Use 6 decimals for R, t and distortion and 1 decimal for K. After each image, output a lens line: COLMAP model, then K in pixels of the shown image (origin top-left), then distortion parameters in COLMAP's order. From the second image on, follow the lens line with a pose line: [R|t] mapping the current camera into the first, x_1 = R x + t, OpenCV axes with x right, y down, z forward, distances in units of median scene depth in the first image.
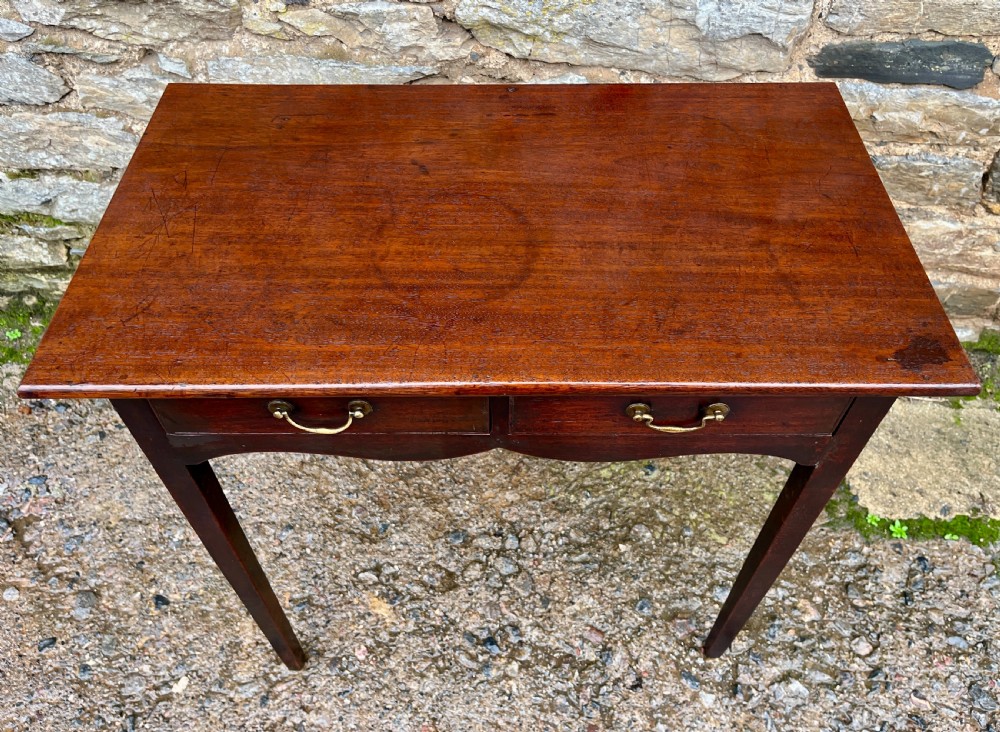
lens RADIAL K [[785.0, 0, 510.4], [0, 785.0, 331.7], [0, 0, 1]] dist [0.050162, -0.059638]
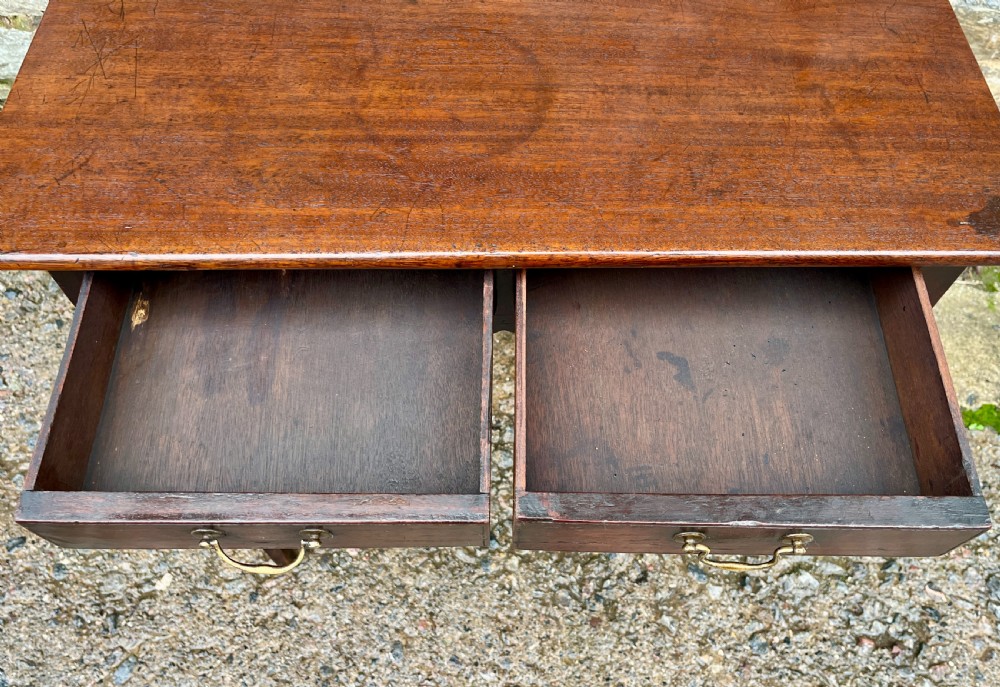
lens RADIAL K [[822.5, 0, 512.7], [0, 822.5, 351.8], [0, 0, 1]] dist [0.041474, -0.046095]
pose [[0.999856, -0.003684, 0.016592, -0.012755], [0.001046, 0.987715, 0.156263, 0.017283], [-0.016963, -0.156223, 0.987576, 0.054007]]
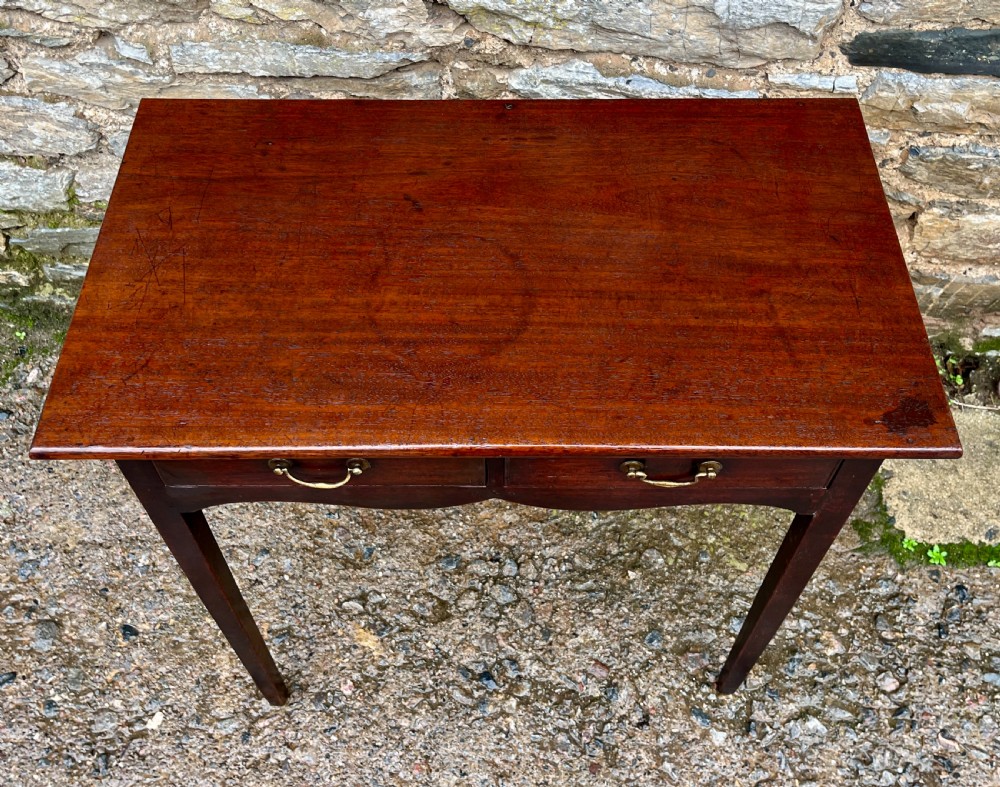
lens RADIAL K [[1012.3, 0, 508.0], [0, 1012.3, 340.9], [0, 0, 1]] dist [0.027429, 0.000000]
pose [[0.999991, 0.001554, -0.003937, 0.004050], [-0.001267, 0.997398, 0.072086, -0.088850], [0.004039, -0.072080, 0.997391, -0.165175]]
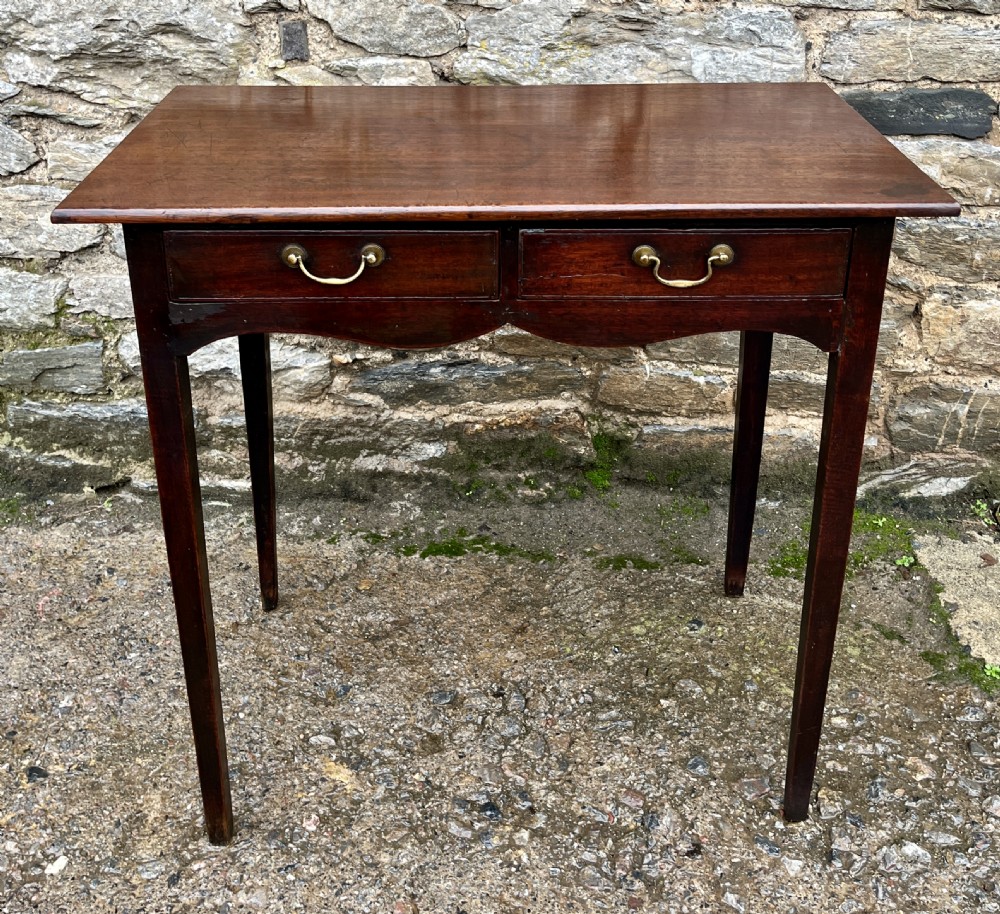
lens RADIAL K [[1167.5, 0, 515.9], [0, 1167.5, 271.6], [0, 0, 1]] dist [0.029765, 0.000000]
pose [[0.999765, -0.007571, 0.020306, -0.020412], [0.015854, 0.894344, -0.447099, 0.450335], [-0.014776, 0.447316, 0.894254, -0.195037]]
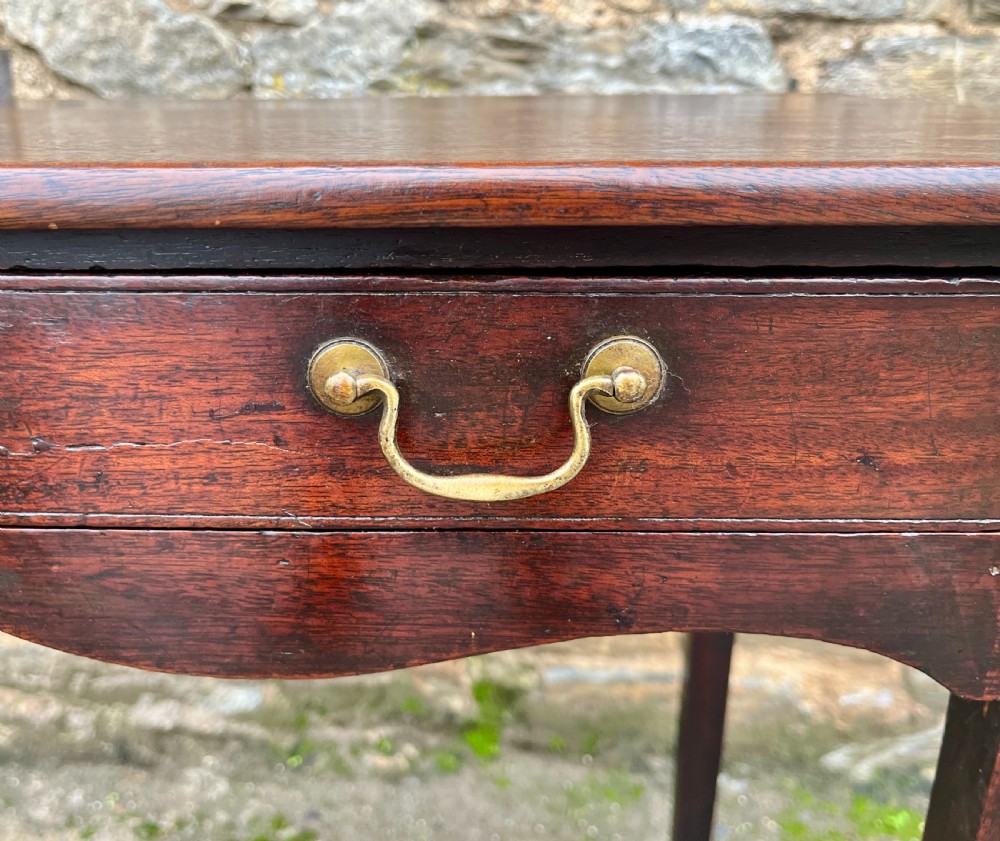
lens RADIAL K [[946.0, 0, 467.6], [0, 946.0, 387.3], [0, 0, 1]] dist [0.003475, 0.000000]
pose [[0.999871, -0.001317, -0.016006, 0.120095], [-0.006874, 0.865658, -0.500589, 0.156342], [0.014515, 0.500634, 0.865537, 0.400114]]
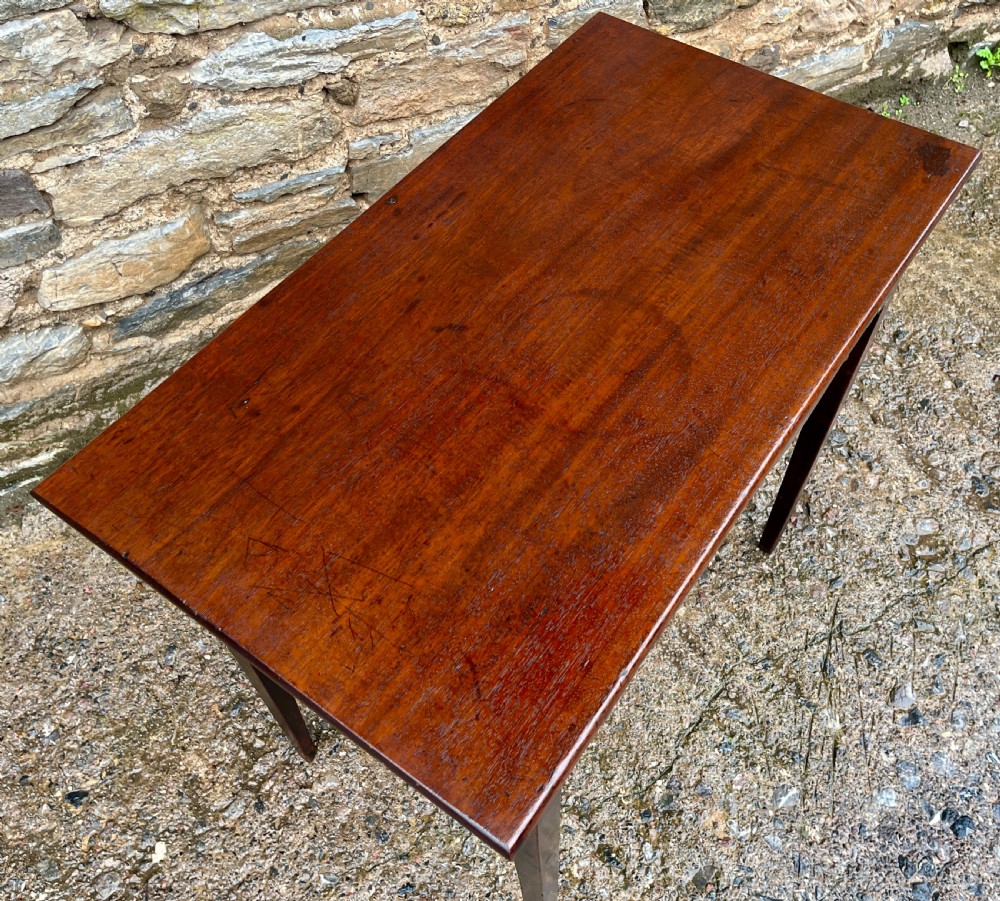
lens RADIAL K [[946.0, 0, 525.4], [0, 946.0, 411.1], [0, 0, 1]] dist [0.028707, 0.000000]
pose [[0.828443, -0.454669, 0.327044, -0.207280], [0.429975, 0.890492, 0.148816, 0.033230], [-0.358892, 0.017335, 0.933218, -0.126314]]
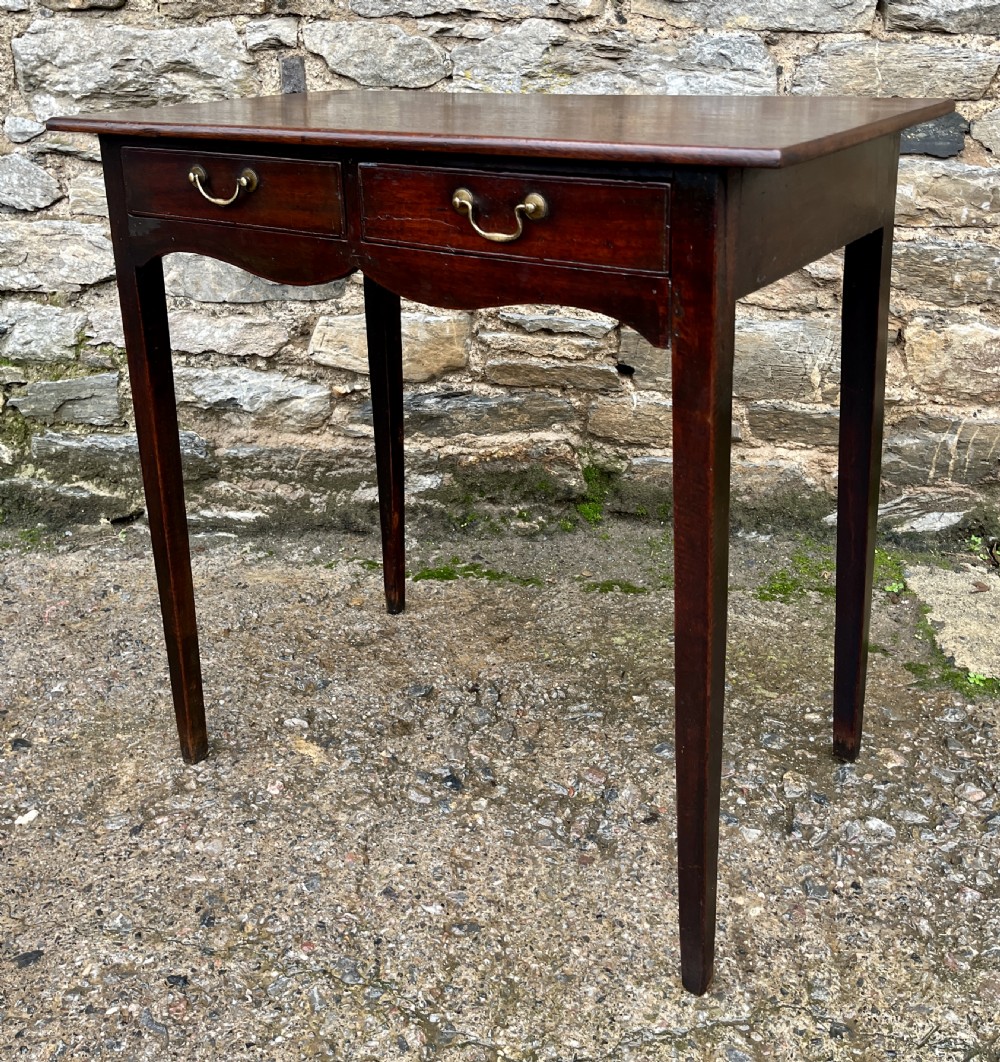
lens RADIAL K [[1124.1, 0, 507.7], [0, 1124.1, 363.1], [0, 0, 1]] dist [0.030058, 0.000000]
pose [[0.998711, -0.008820, -0.049984, 0.084993], [-0.018604, 0.852631, -0.522182, 0.629854], [0.047223, 0.522439, 0.851368, -0.092763]]
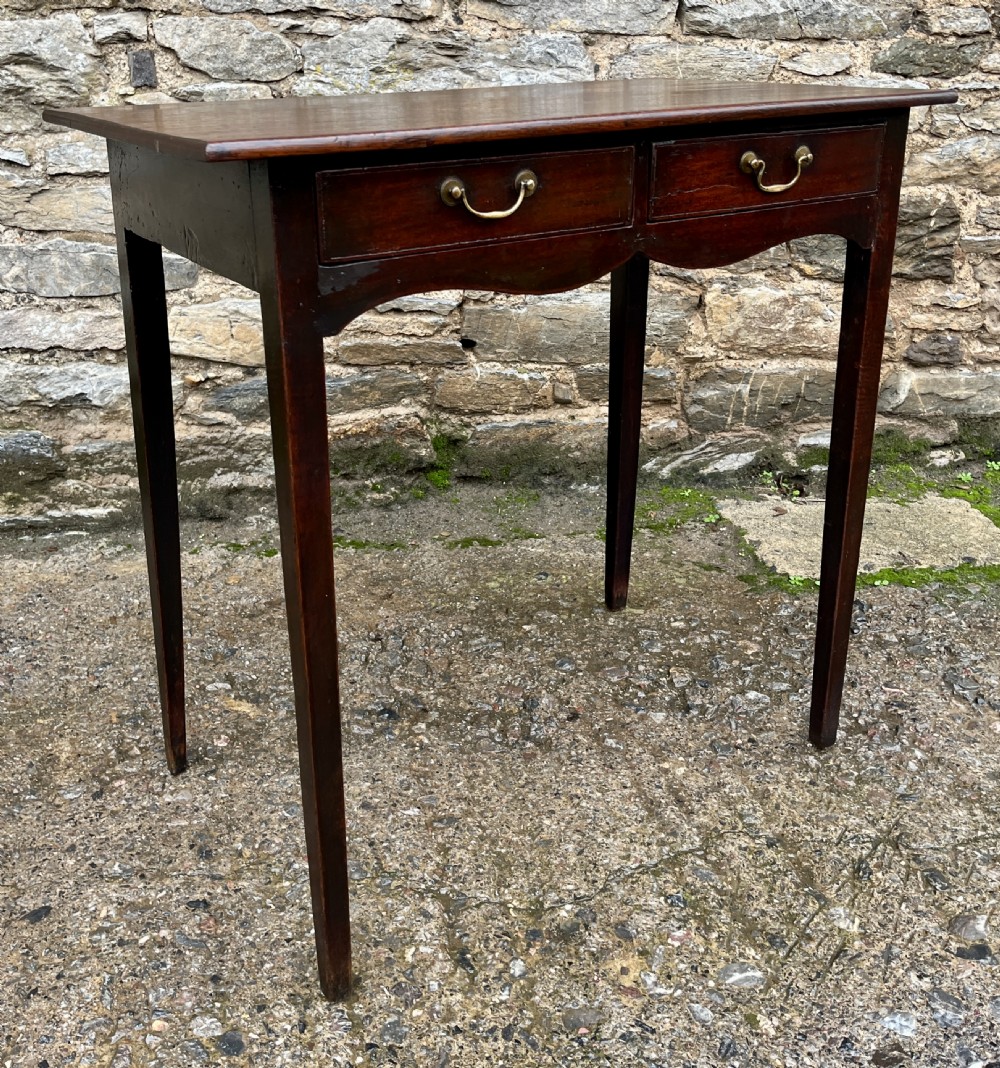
lens RADIAL K [[1130.5, 0, 472.7], [0, 1130.5, 381.9], [0, 0, 1]] dist [0.030058, 0.000000]
pose [[0.978297, -0.067938, 0.195752, -0.146482], [0.160224, 0.847068, -0.506759, 0.728087], [-0.131387, 0.527125, 0.839569, -0.150940]]
